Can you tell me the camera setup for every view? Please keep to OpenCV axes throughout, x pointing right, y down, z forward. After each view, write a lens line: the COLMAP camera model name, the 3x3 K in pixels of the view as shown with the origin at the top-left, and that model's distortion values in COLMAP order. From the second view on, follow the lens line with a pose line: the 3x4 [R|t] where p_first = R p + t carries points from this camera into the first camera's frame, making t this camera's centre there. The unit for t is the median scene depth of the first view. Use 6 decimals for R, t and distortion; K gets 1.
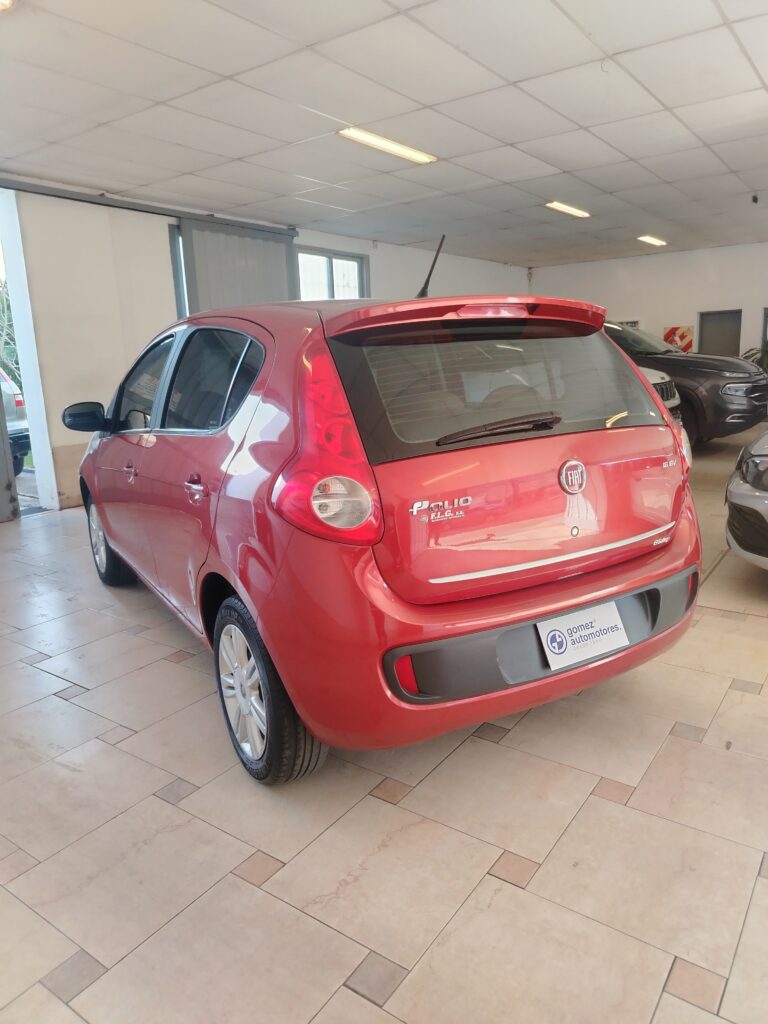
lens RADIAL K [[712.6, 0, 384.0], [0, 712.6, 512.0], [0, 0, 1]] dist [0.020788, -0.018819]
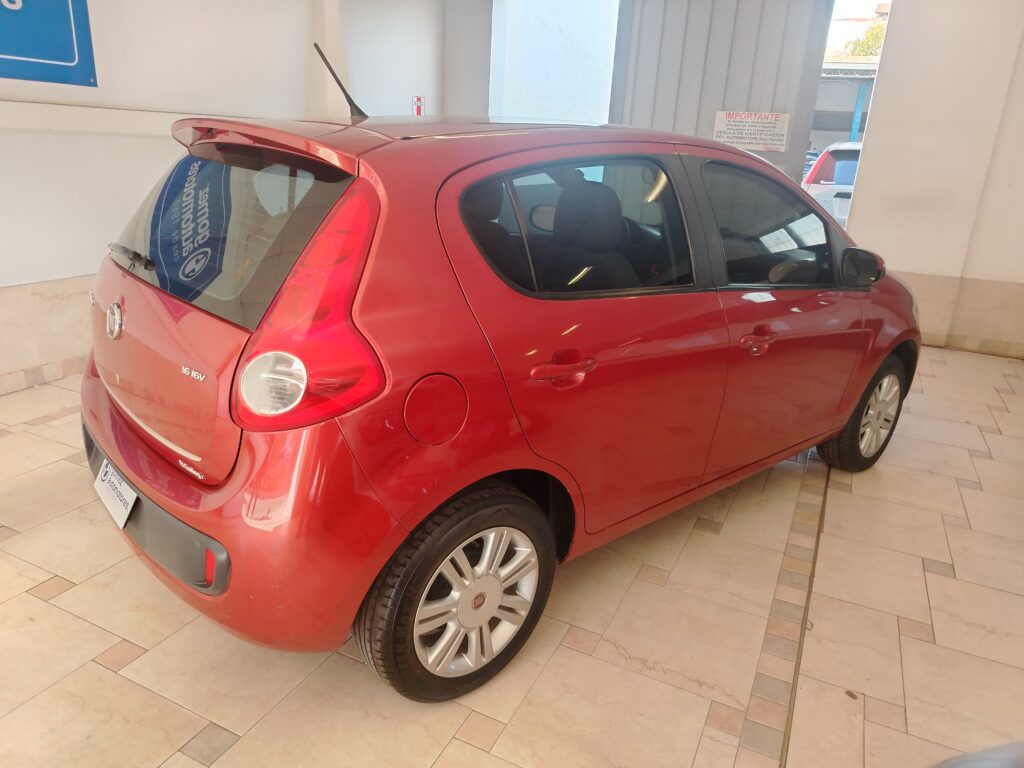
lens RADIAL K [[713.4, 0, 508.1], [0, 713.4, 383.6], [0, 0, 1]] dist [0.004067, -0.003232]
pose [[0.165100, 0.362475, -0.917253, 0.898744], [-0.270178, 0.911063, 0.311398, -0.294405], [0.948549, 0.196410, 0.248349, 0.926784]]
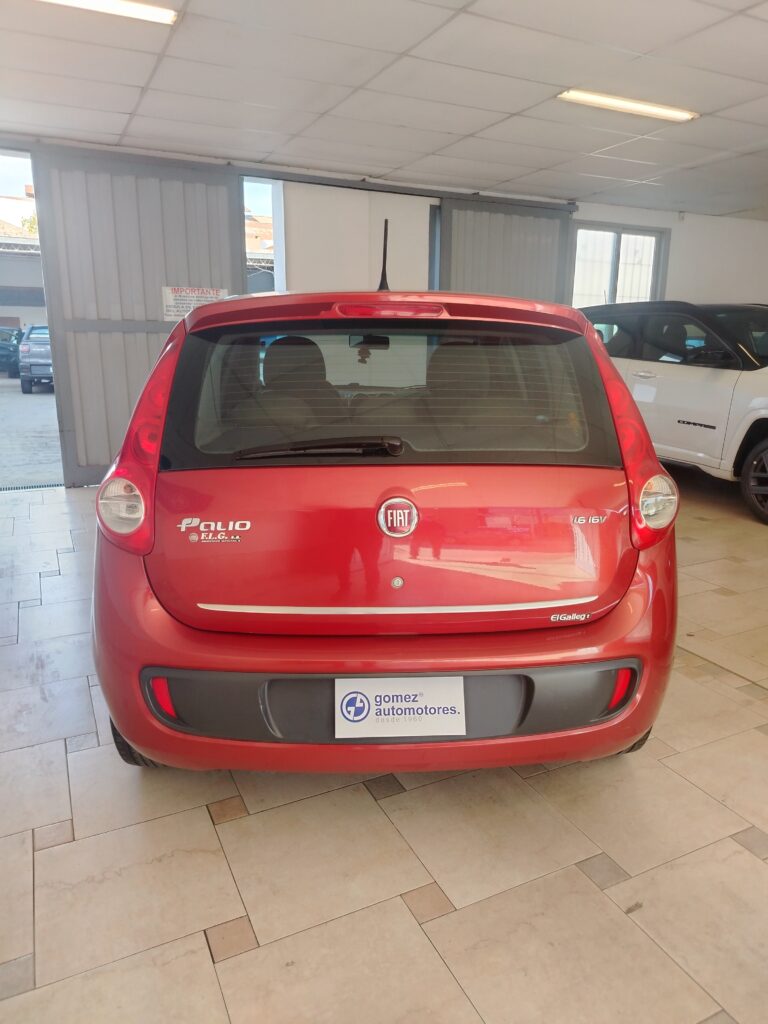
lens RADIAL K [[712.6, 0, 384.0], [0, 712.6, 512.0], [0, 0, 1]] dist [0.020788, -0.018819]
pose [[0.878638, 0.154684, -0.451739, 0.452989], [-0.140473, 0.987944, 0.065069, -0.077756], [0.456358, 0.006285, 0.889774, 0.190504]]
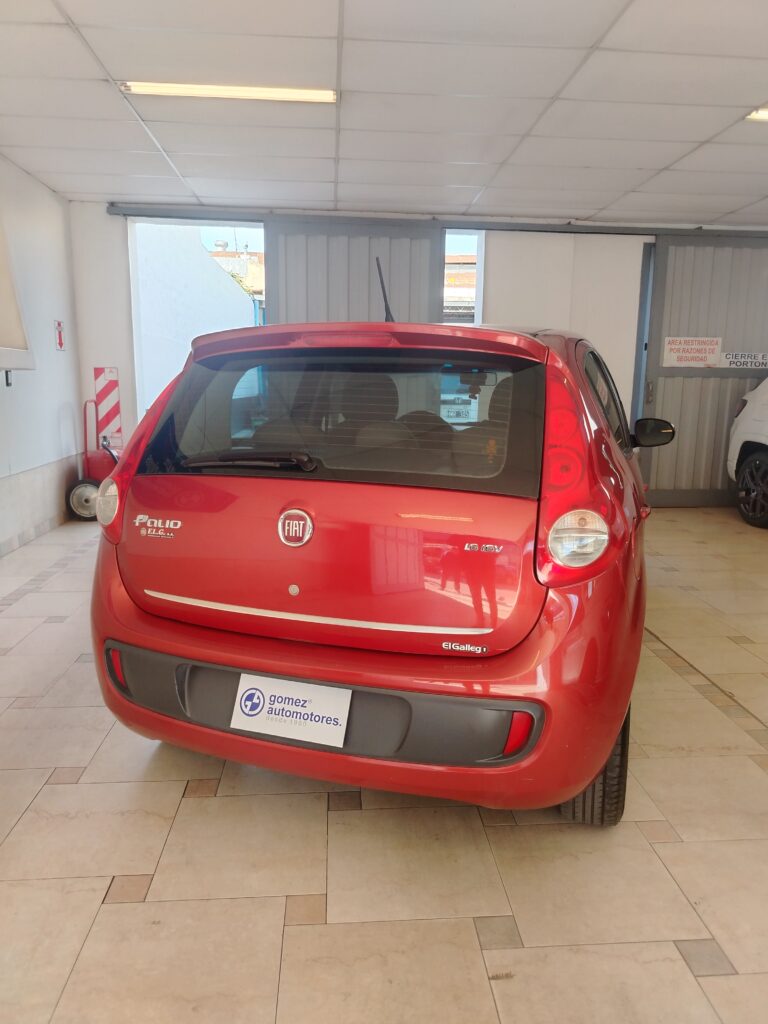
lens RADIAL K [[712.6, 0, 384.0], [0, 712.6, 512.0], [0, 0, 1]] dist [0.020788, -0.018819]
pose [[0.639099, 0.182256, -0.747218, 0.720443], [-0.200171, 0.977453, 0.067206, -0.108963], [0.742620, 0.106620, 0.661172, 0.364248]]
